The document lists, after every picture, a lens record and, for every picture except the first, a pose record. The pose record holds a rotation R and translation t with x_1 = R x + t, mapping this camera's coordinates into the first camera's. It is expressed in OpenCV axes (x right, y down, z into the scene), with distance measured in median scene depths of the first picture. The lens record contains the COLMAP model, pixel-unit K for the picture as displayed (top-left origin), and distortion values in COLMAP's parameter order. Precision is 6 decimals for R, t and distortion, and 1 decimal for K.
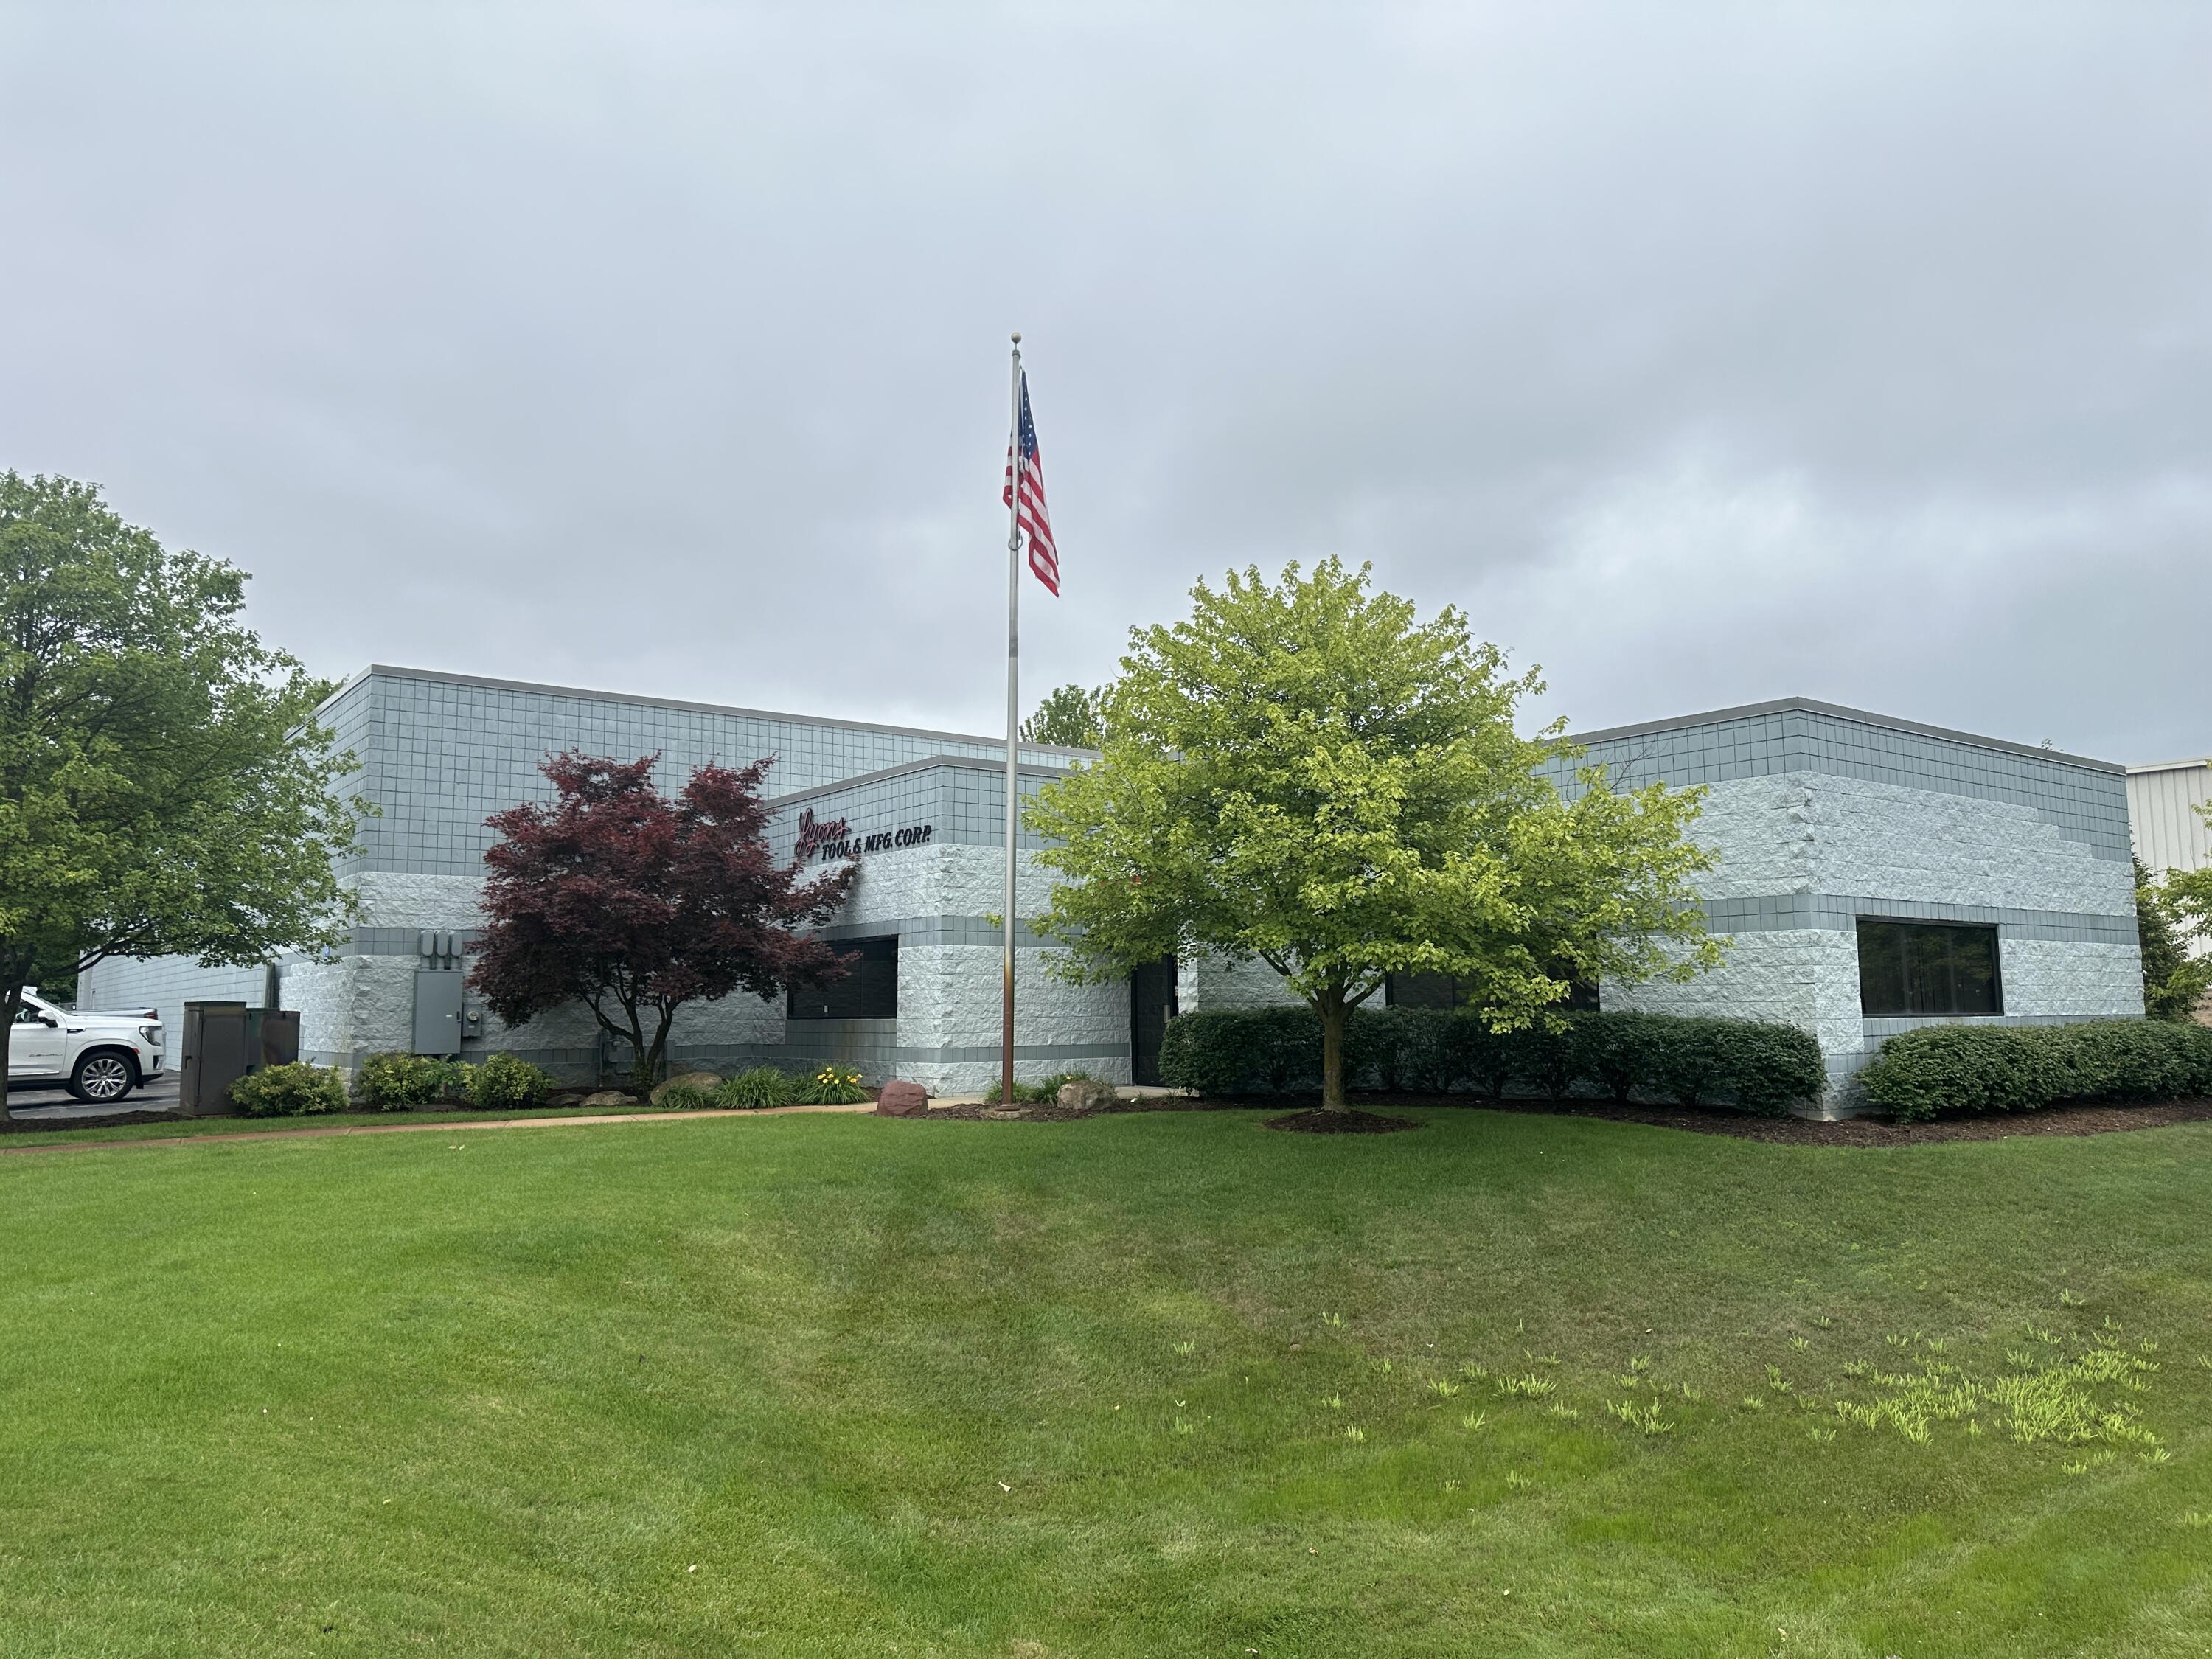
lens RADIAL K [[1557.5, 0, 1096.9], [0, 1557.5, 834.7], [0, 0, 1]] dist [0.114009, -0.156406]
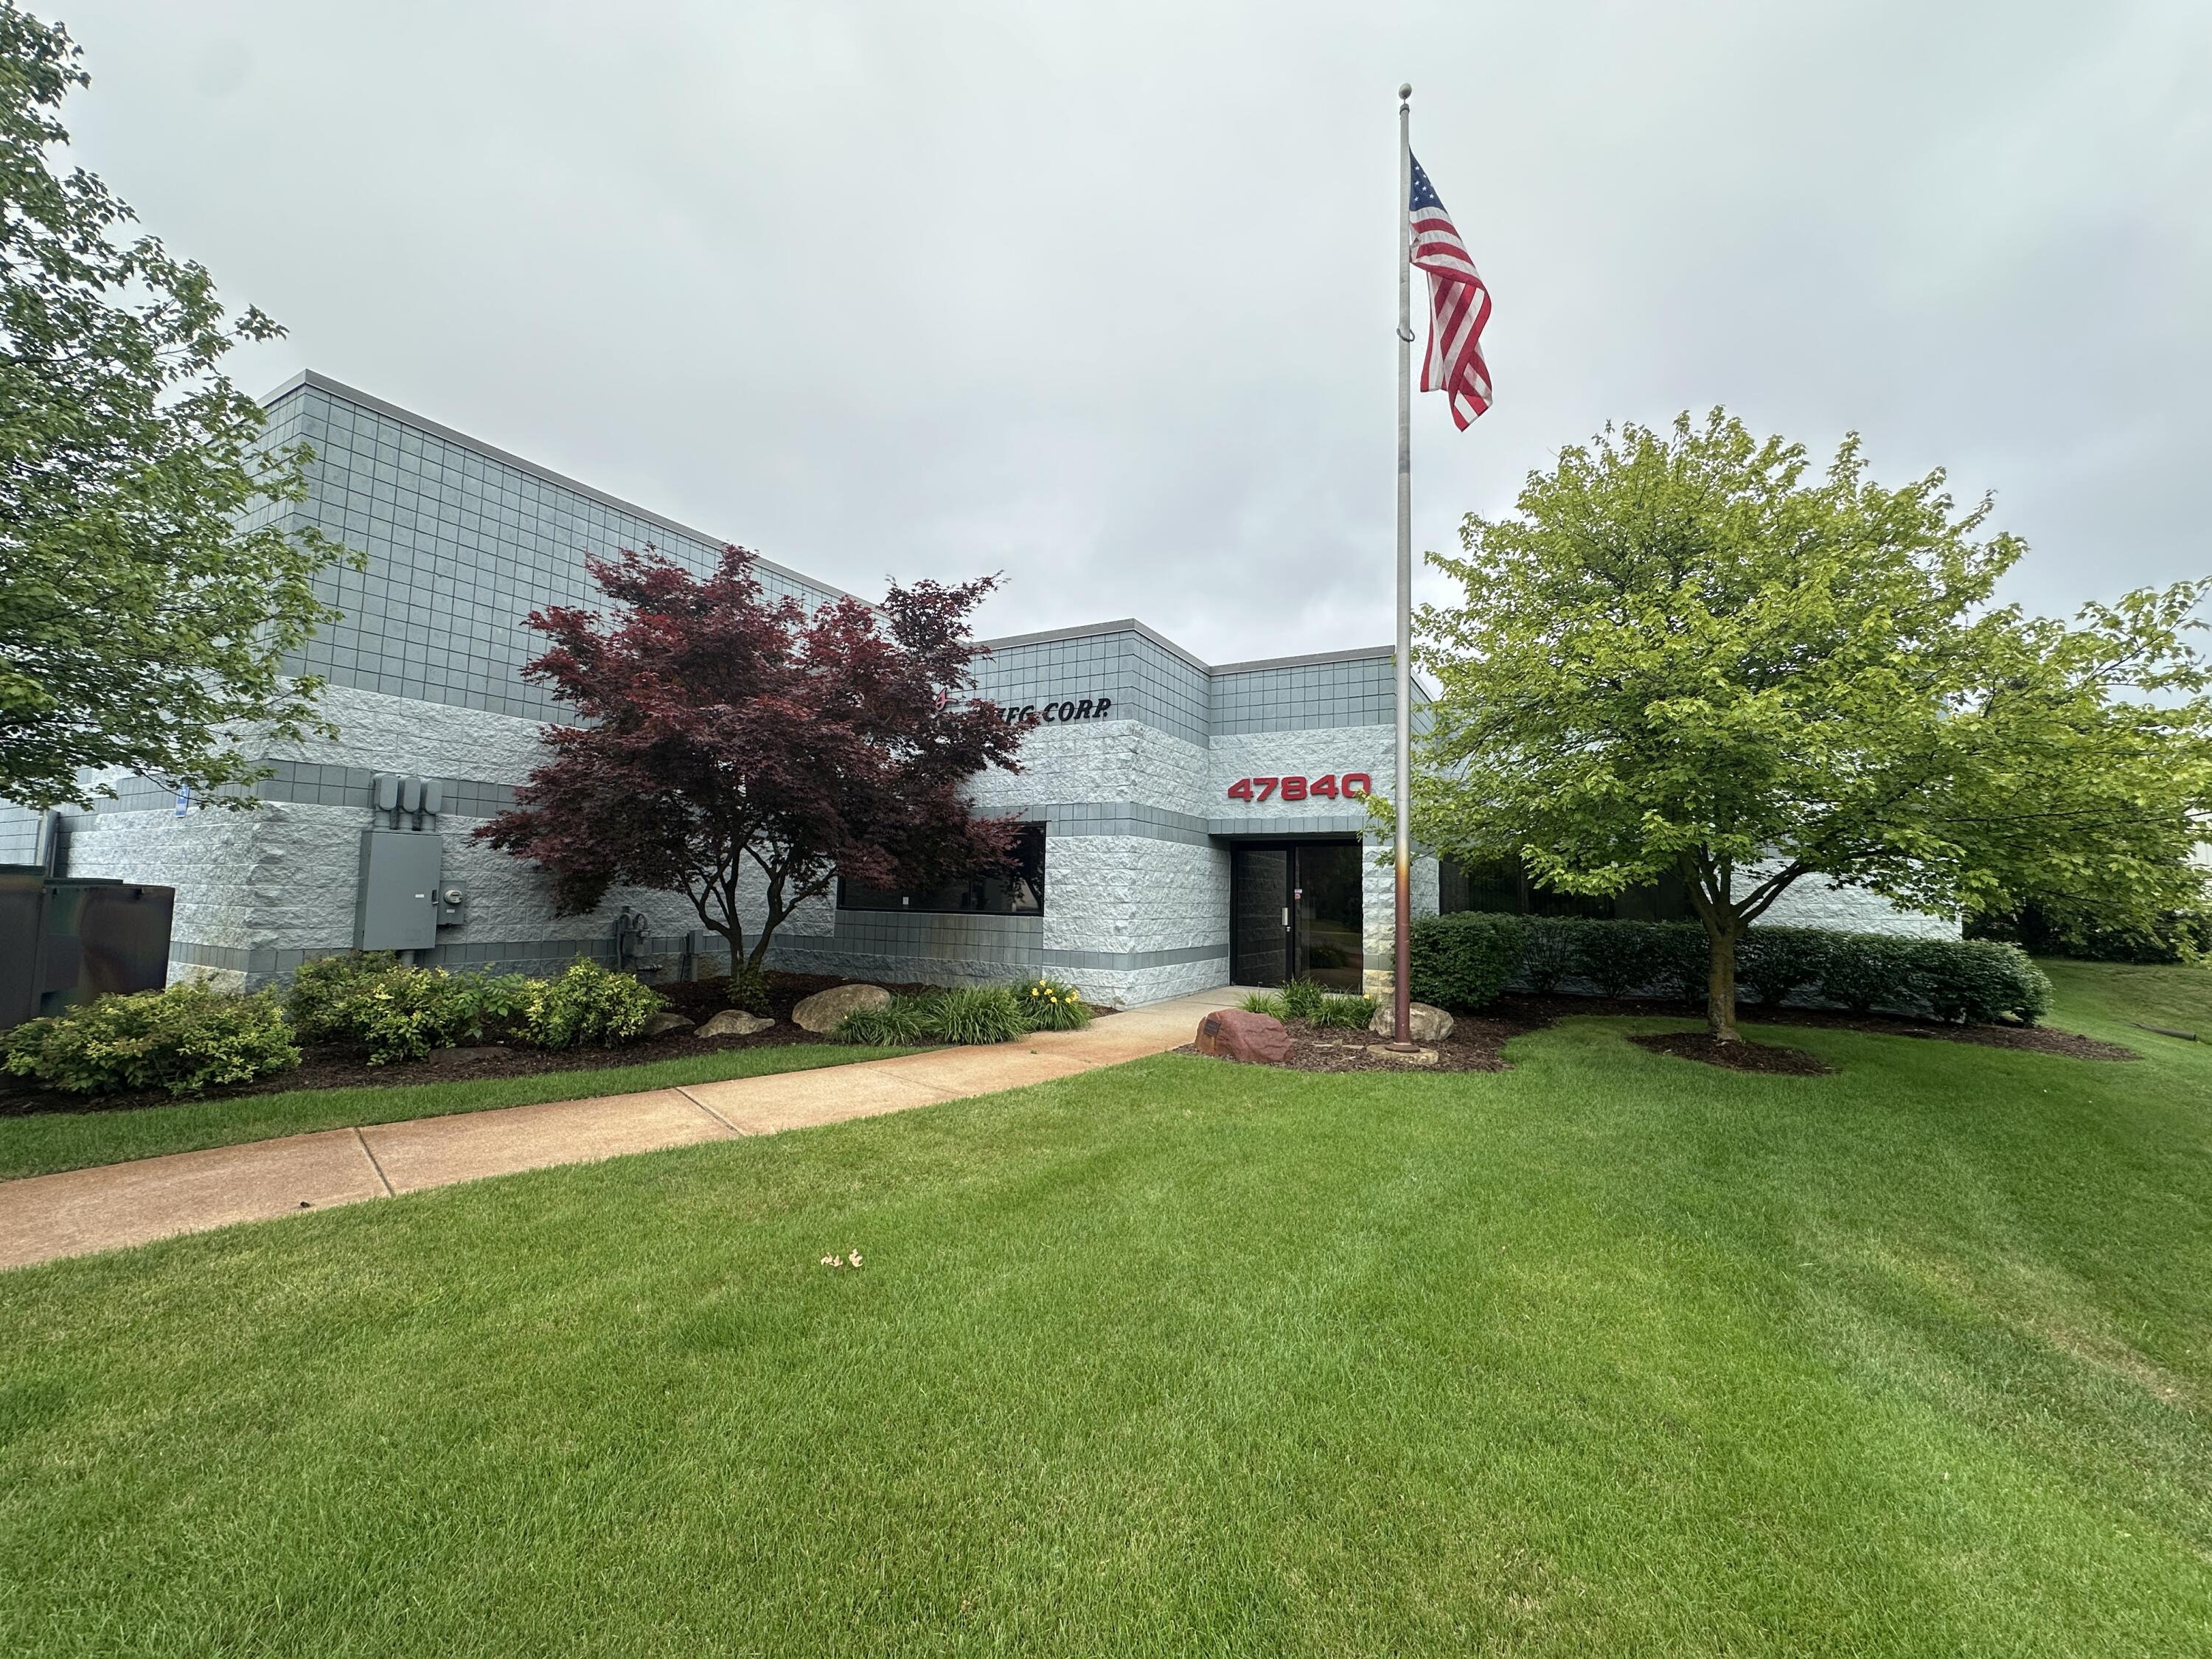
lens RADIAL K [[884.5, 0, 1108.7], [0, 884.5, 827.2], [0, 0, 1]] dist [-0.006086, 0.003826]
pose [[0.911608, 0.057981, 0.406952, -0.338101], [-0.072996, 0.997101, 0.021453, 0.061226], [-0.404528, -0.049263, 0.913198, 0.599429]]
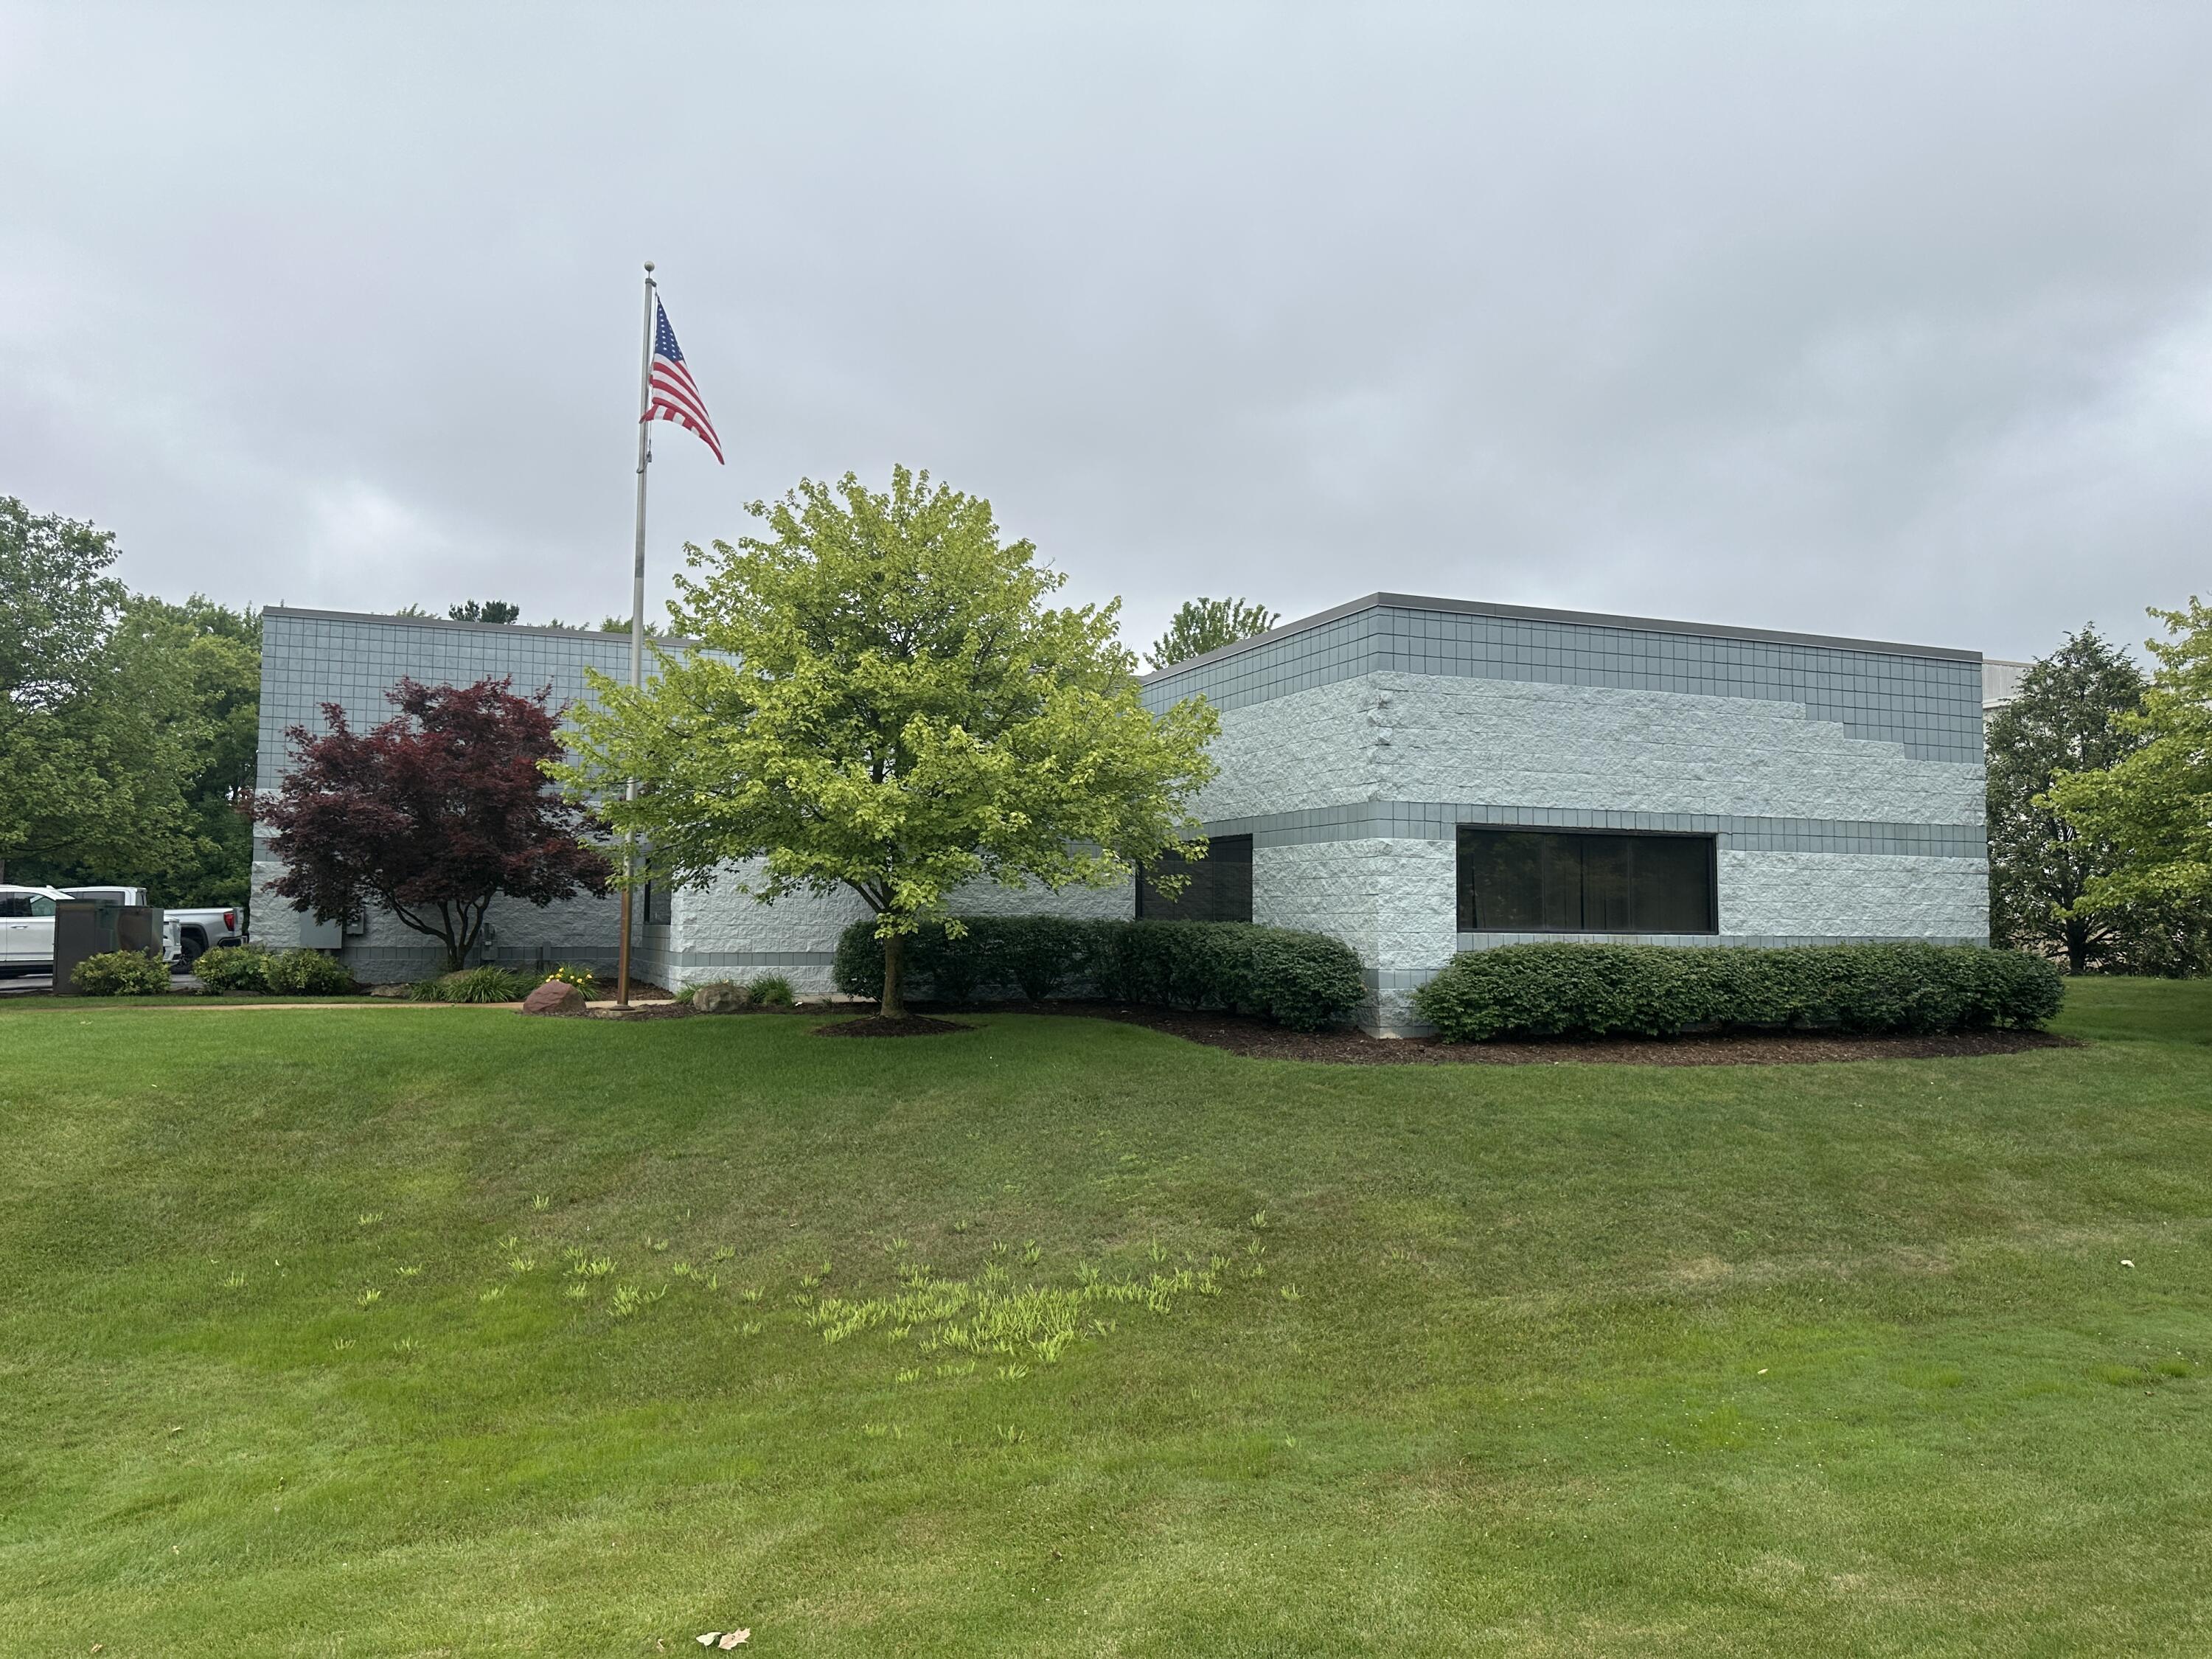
lens RADIAL K [[1557.5, 0, 1096.9], [0, 1557.5, 834.7], [0, 0, 1]] dist [0.114009, -0.156406]
pose [[0.969142, -0.000095, -0.246503, 0.468353], [0.013027, 0.998622, 0.050831, 0.006955], [0.246159, -0.052474, 0.967808, 0.044553]]
